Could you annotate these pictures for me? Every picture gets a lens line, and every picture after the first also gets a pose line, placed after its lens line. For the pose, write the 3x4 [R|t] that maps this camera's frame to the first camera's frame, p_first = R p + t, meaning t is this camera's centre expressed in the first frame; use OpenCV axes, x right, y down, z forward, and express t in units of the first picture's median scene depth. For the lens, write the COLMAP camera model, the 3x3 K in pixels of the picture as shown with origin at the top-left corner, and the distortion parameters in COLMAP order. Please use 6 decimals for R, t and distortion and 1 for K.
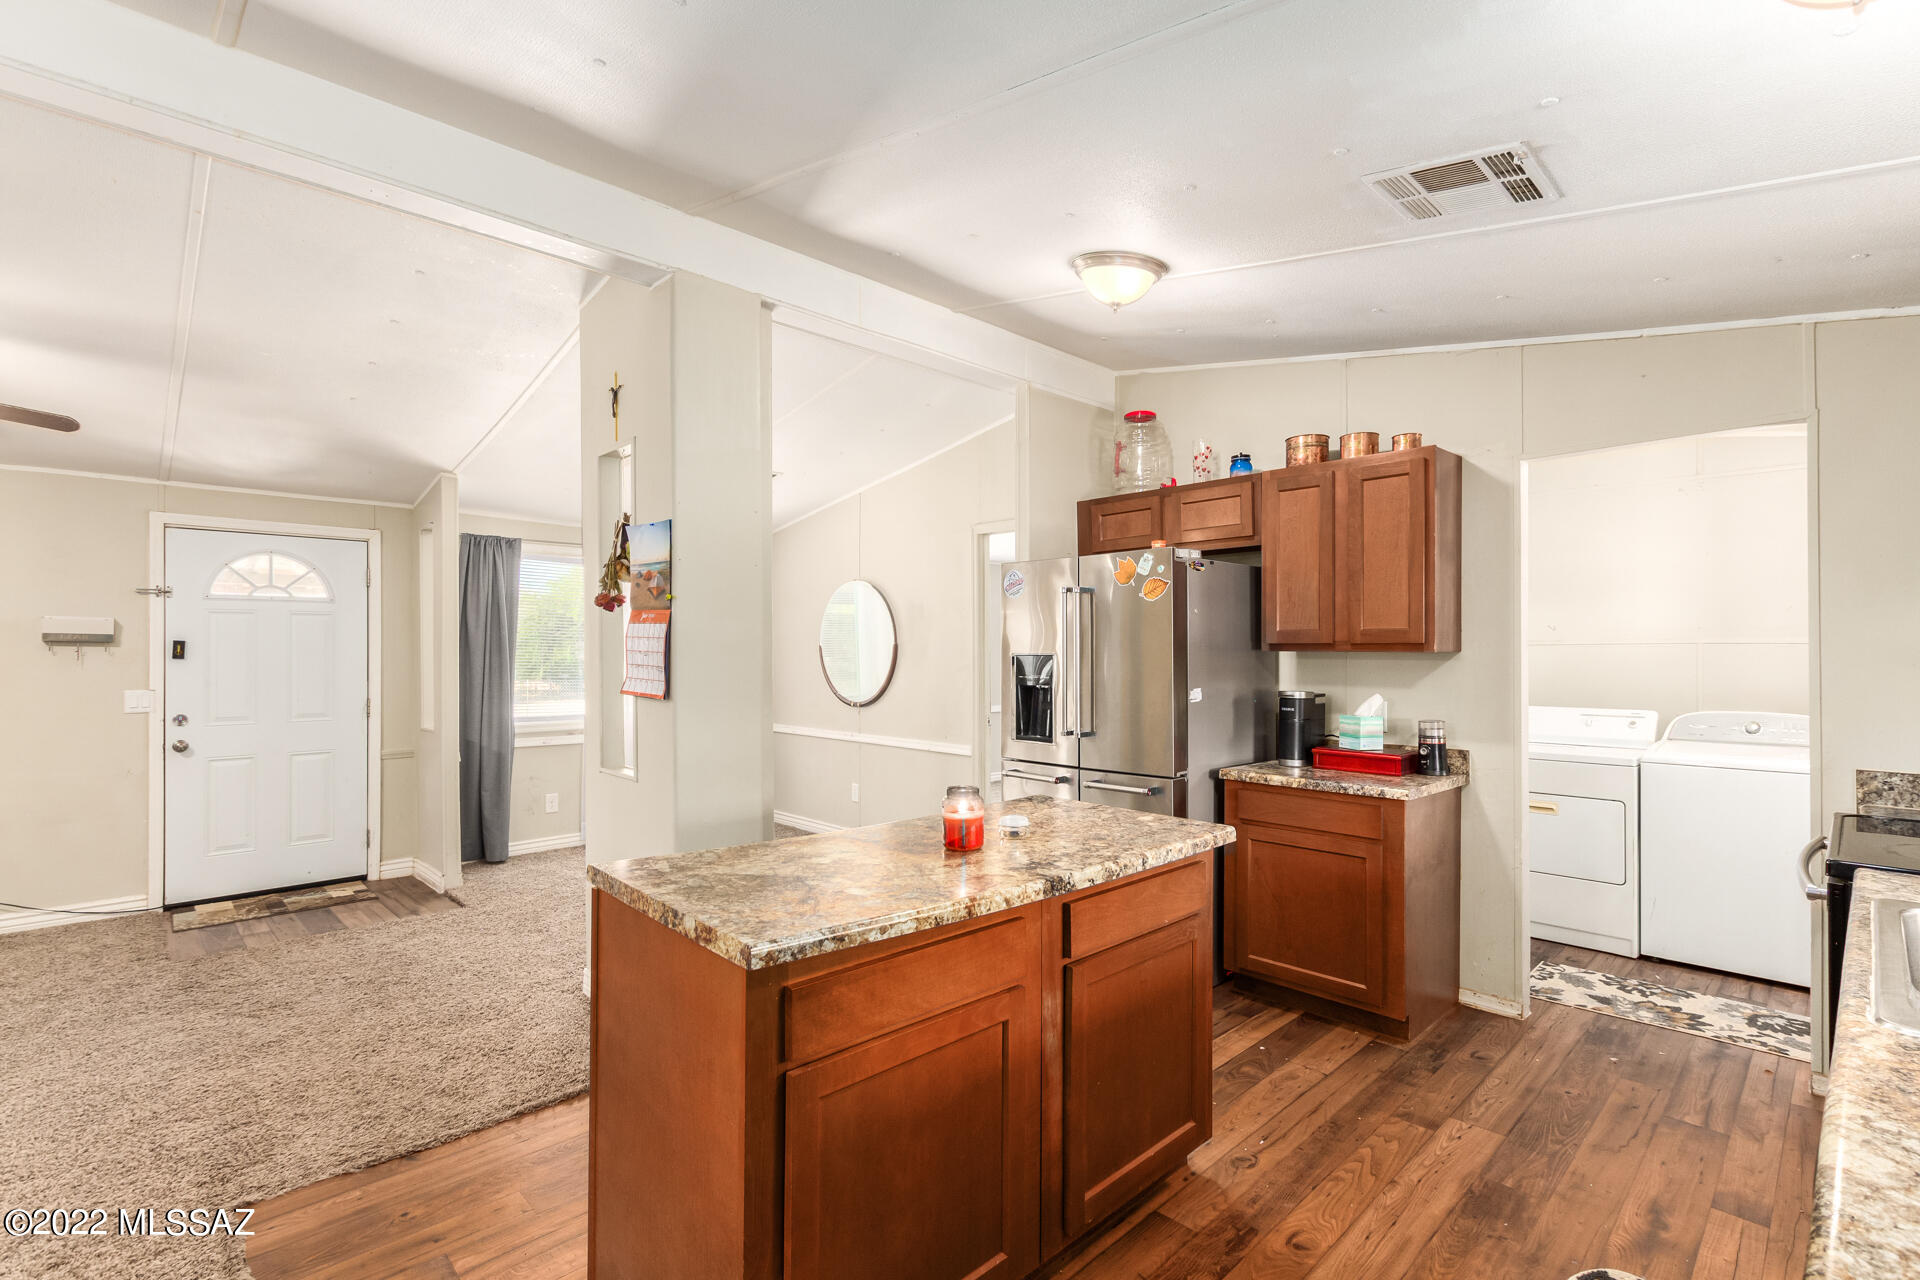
lens RADIAL K [[872.2, 0, 959.7], [0, 872.2, 647.4], [0, 0, 1]] dist [0.010823, -0.004785]
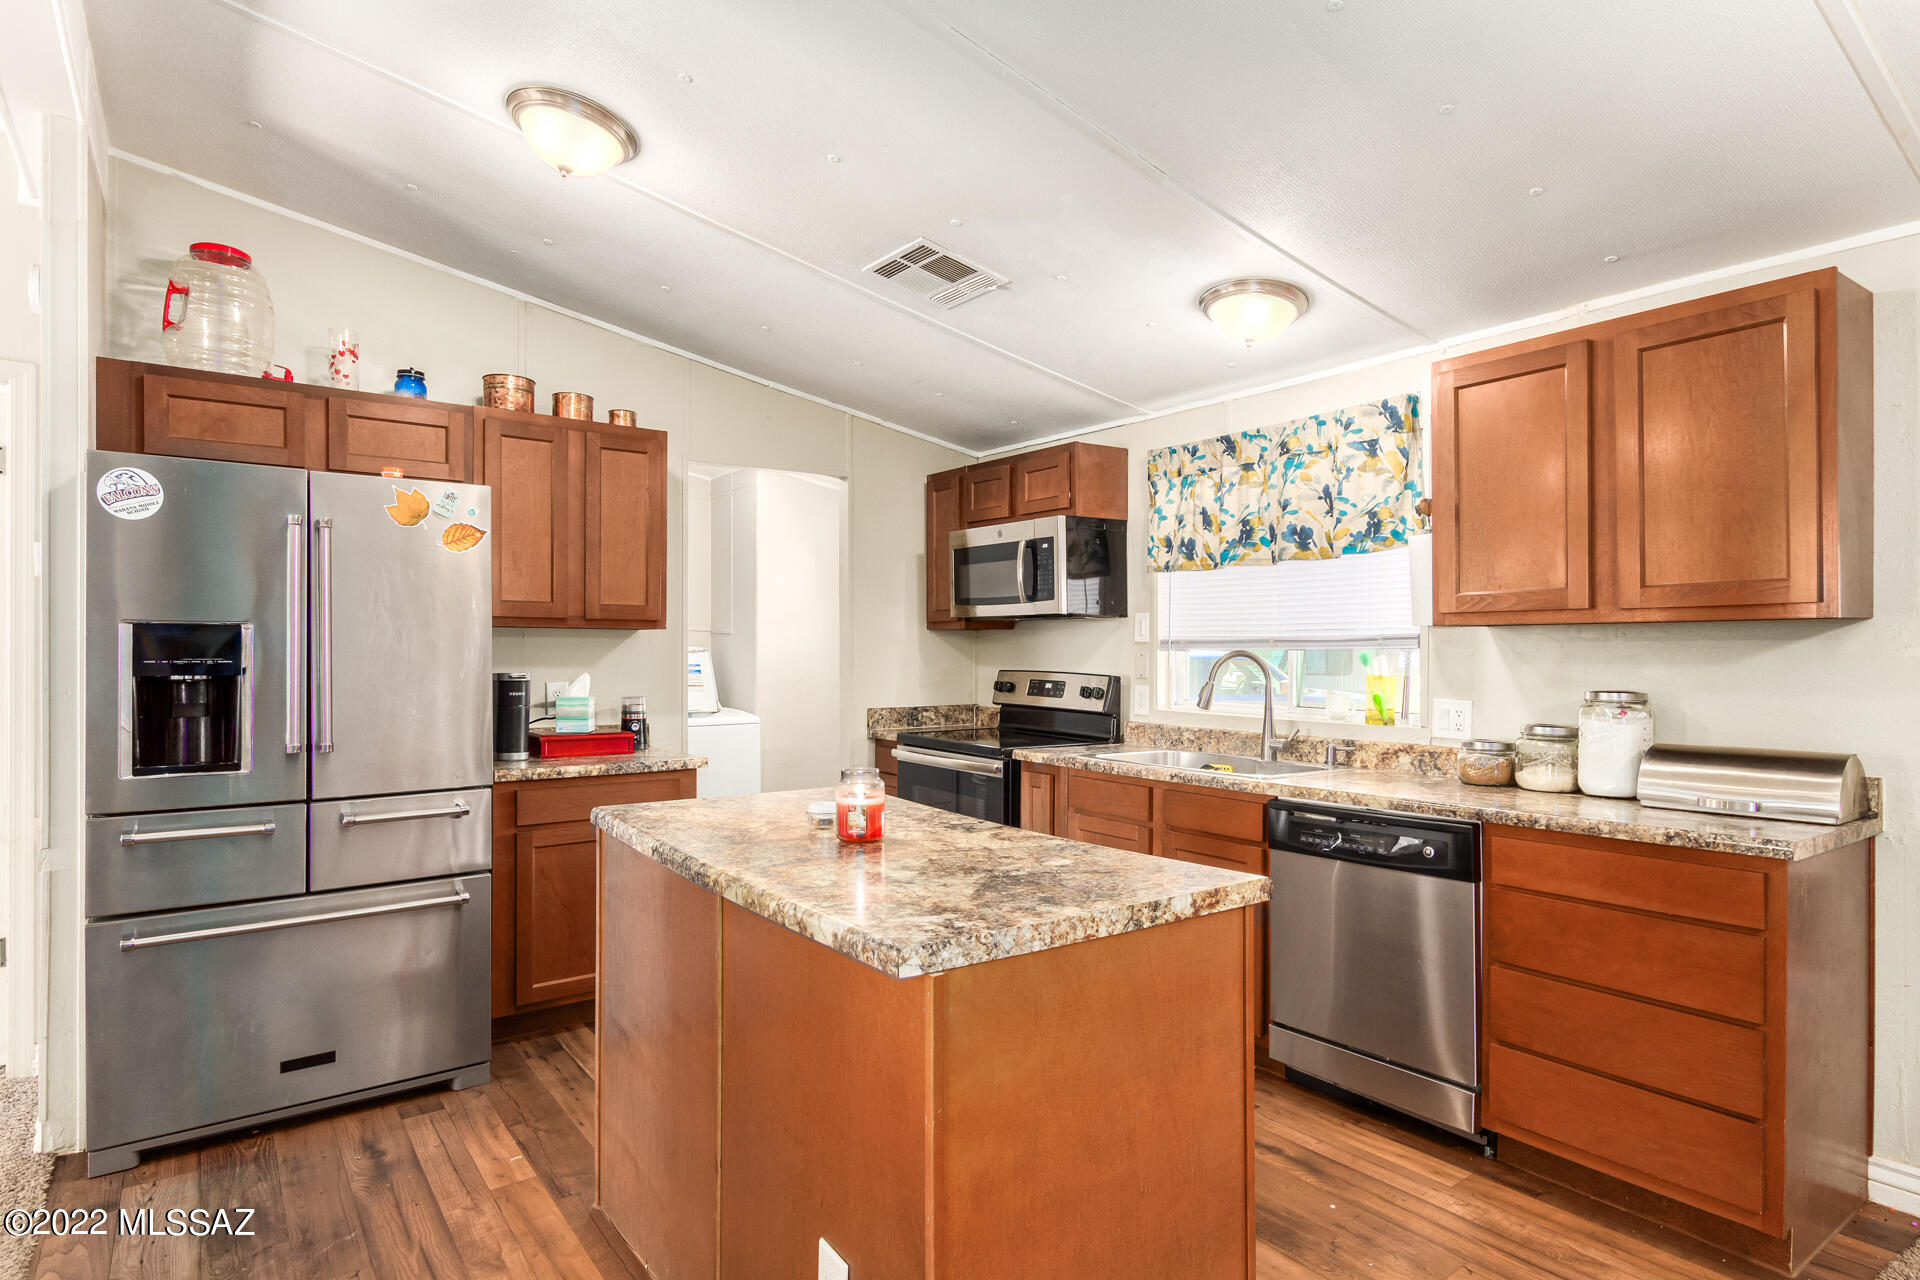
lens RADIAL K [[1021.4, 0, 964.0], [0, 1021.4, 640.7], [0, 0, 1]] dist [0.005928, 0.001929]
pose [[0.119444, 0.008389, 0.992806, -0.600136], [-0.005920, 0.999953, -0.007738, 0.025541], [-0.992823, -0.004954, 0.119488, 0.479563]]
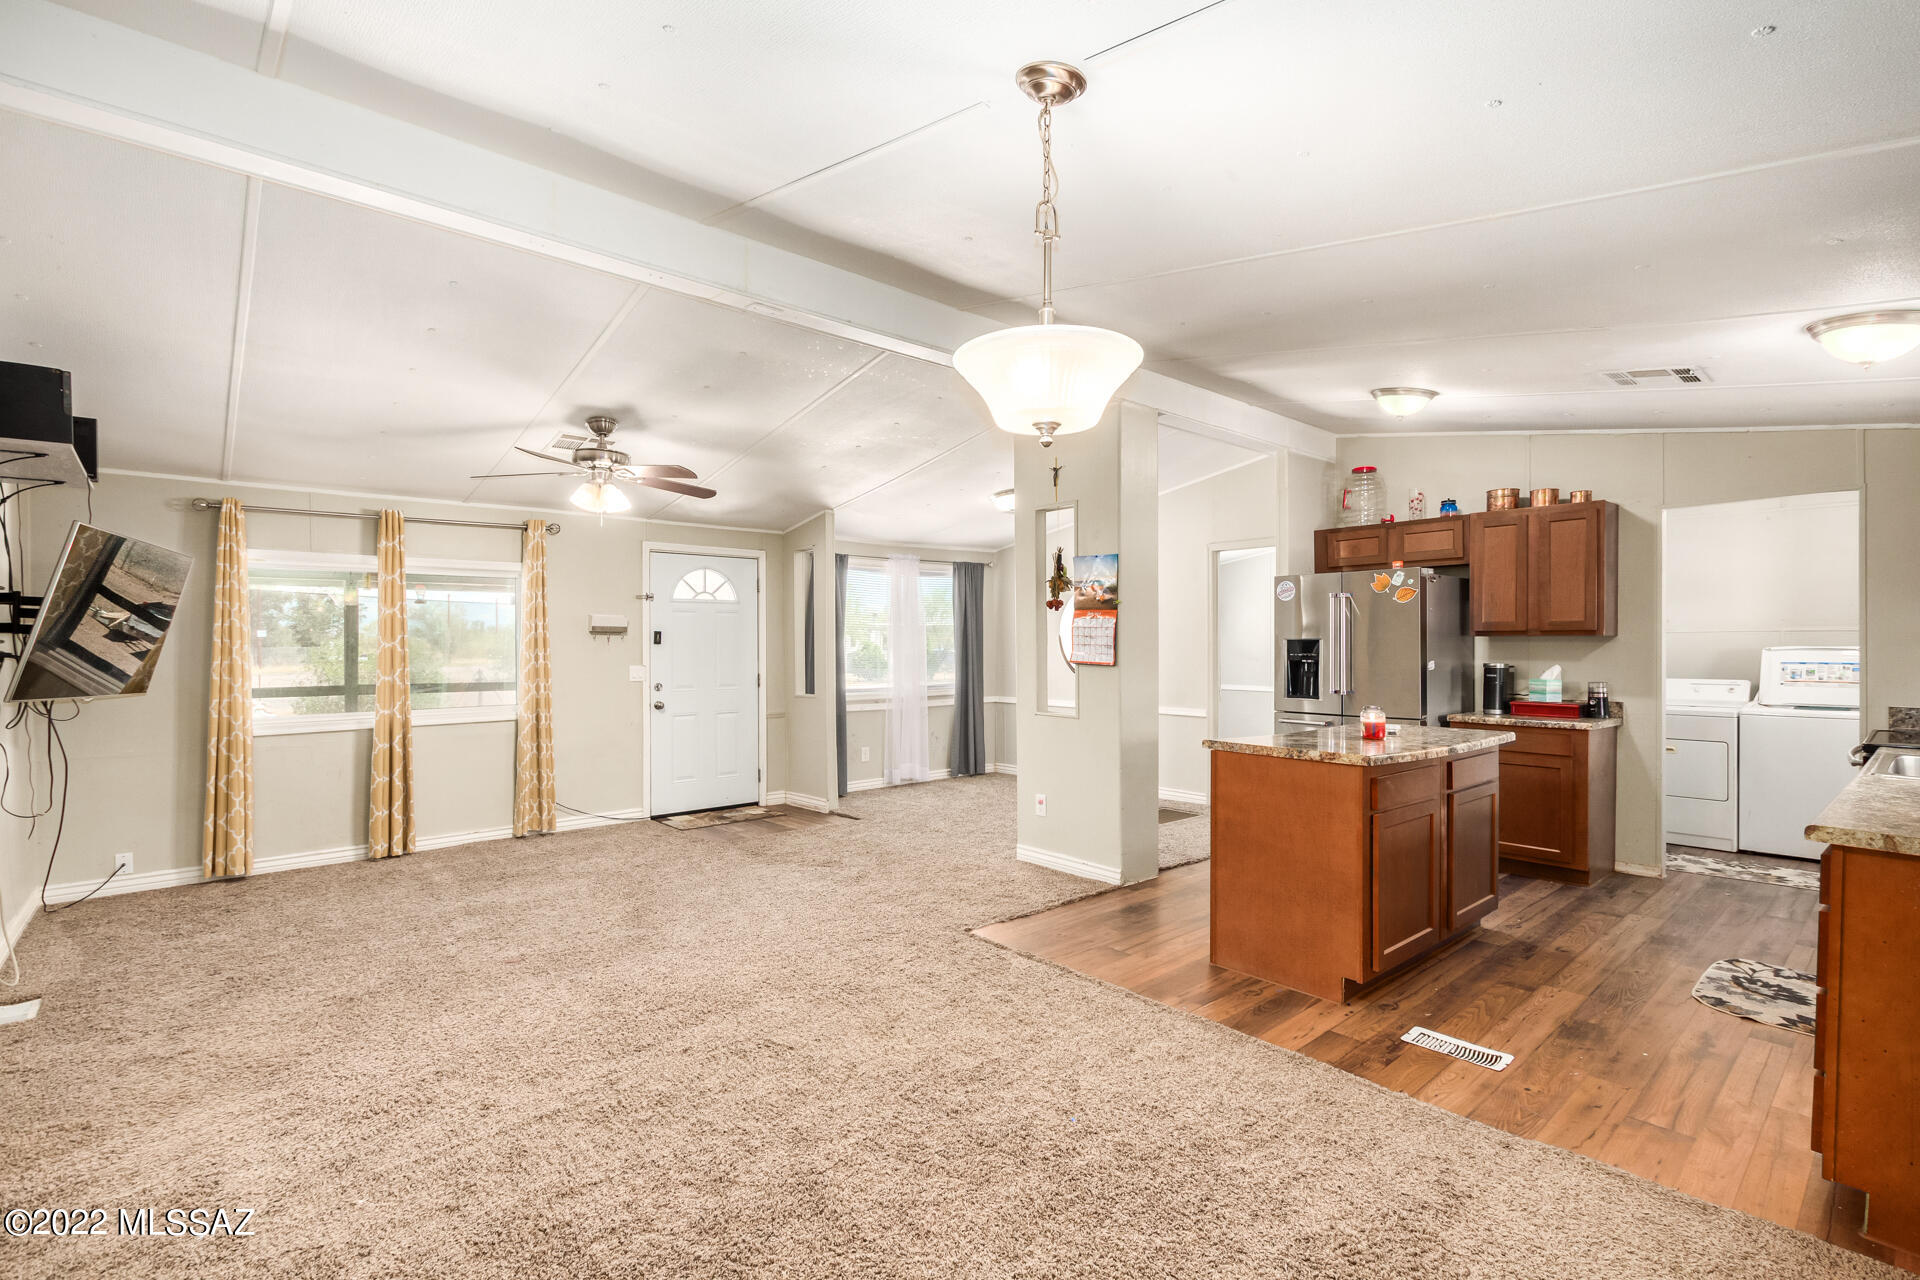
lens RADIAL K [[872.2, 0, 950.5], [0, 872.2, 646.5], [0, 0, 1]] dist [0.010823, -0.004785]
pose [[0.998678, -0.000733, -0.051397, -0.493616], [0.001138, 0.999969, 0.007851, 0.009600], [0.051389, -0.007899, 0.998647, -0.558802]]
